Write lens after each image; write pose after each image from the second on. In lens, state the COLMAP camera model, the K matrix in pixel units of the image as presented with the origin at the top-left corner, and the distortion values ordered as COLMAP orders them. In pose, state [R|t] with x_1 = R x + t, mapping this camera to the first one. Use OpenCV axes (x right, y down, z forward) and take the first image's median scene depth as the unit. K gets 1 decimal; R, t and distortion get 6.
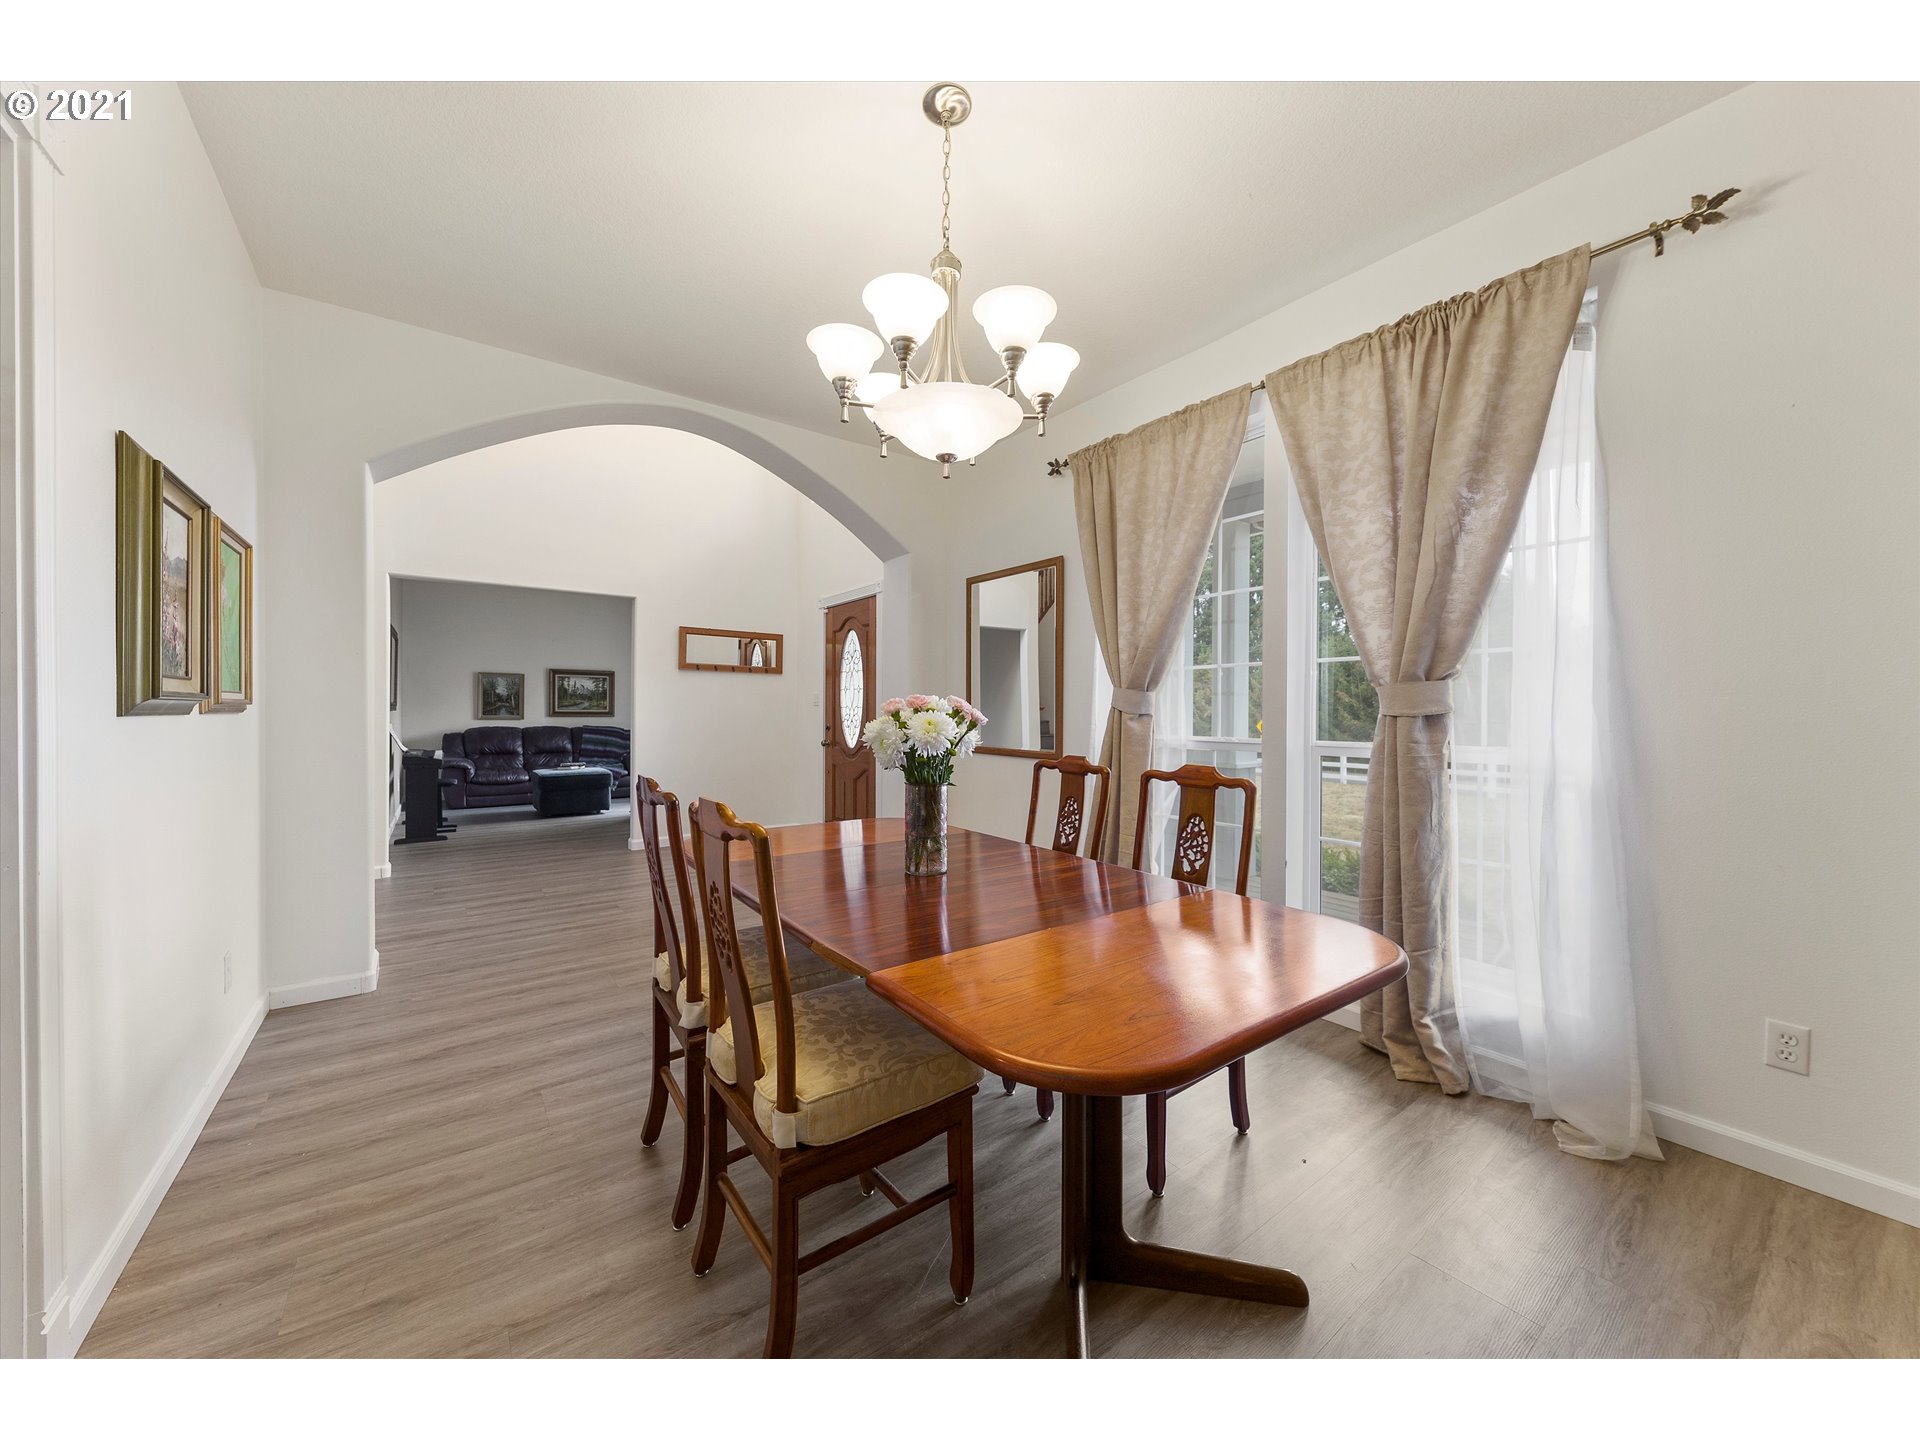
lens RADIAL K [[693.9, 0, 959.1], [0, 693.9, 766.1], [0, 0, 1]] dist [0.000602, -0.000010]
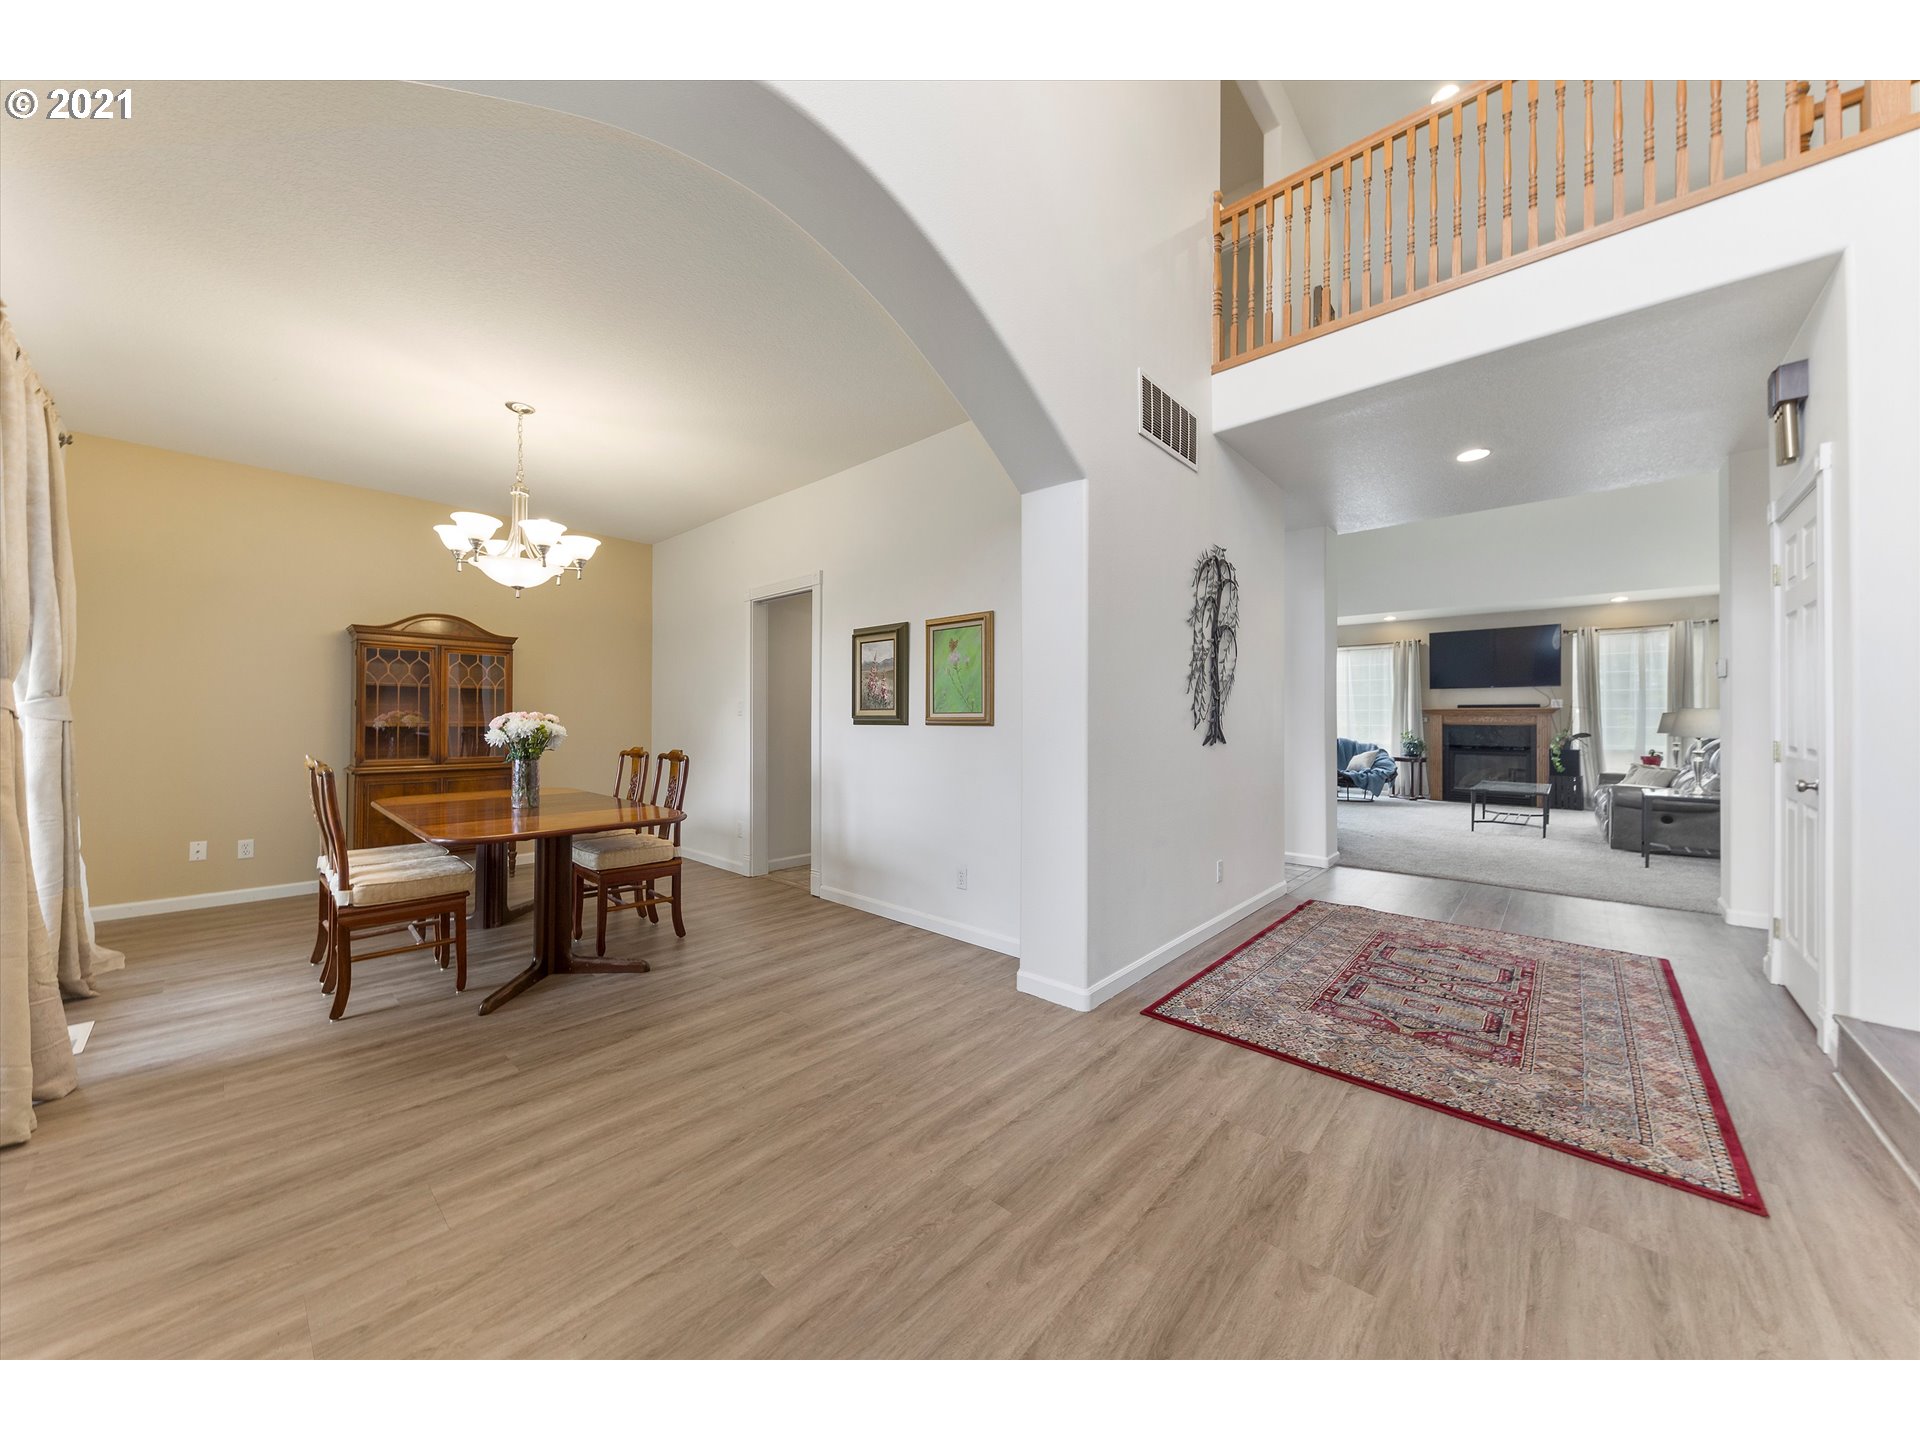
lens RADIAL K [[667.1, 0, 956.8], [0, 667.1, 711.7], [0, 0, 1]] dist [0.001452, -0.000003]
pose [[-0.981495, -0.011804, -0.191122, -0.523997], [-0.024003, 0.997810, 0.061639, -0.147758], [0.189976, 0.065086, -0.979629, 1.837277]]
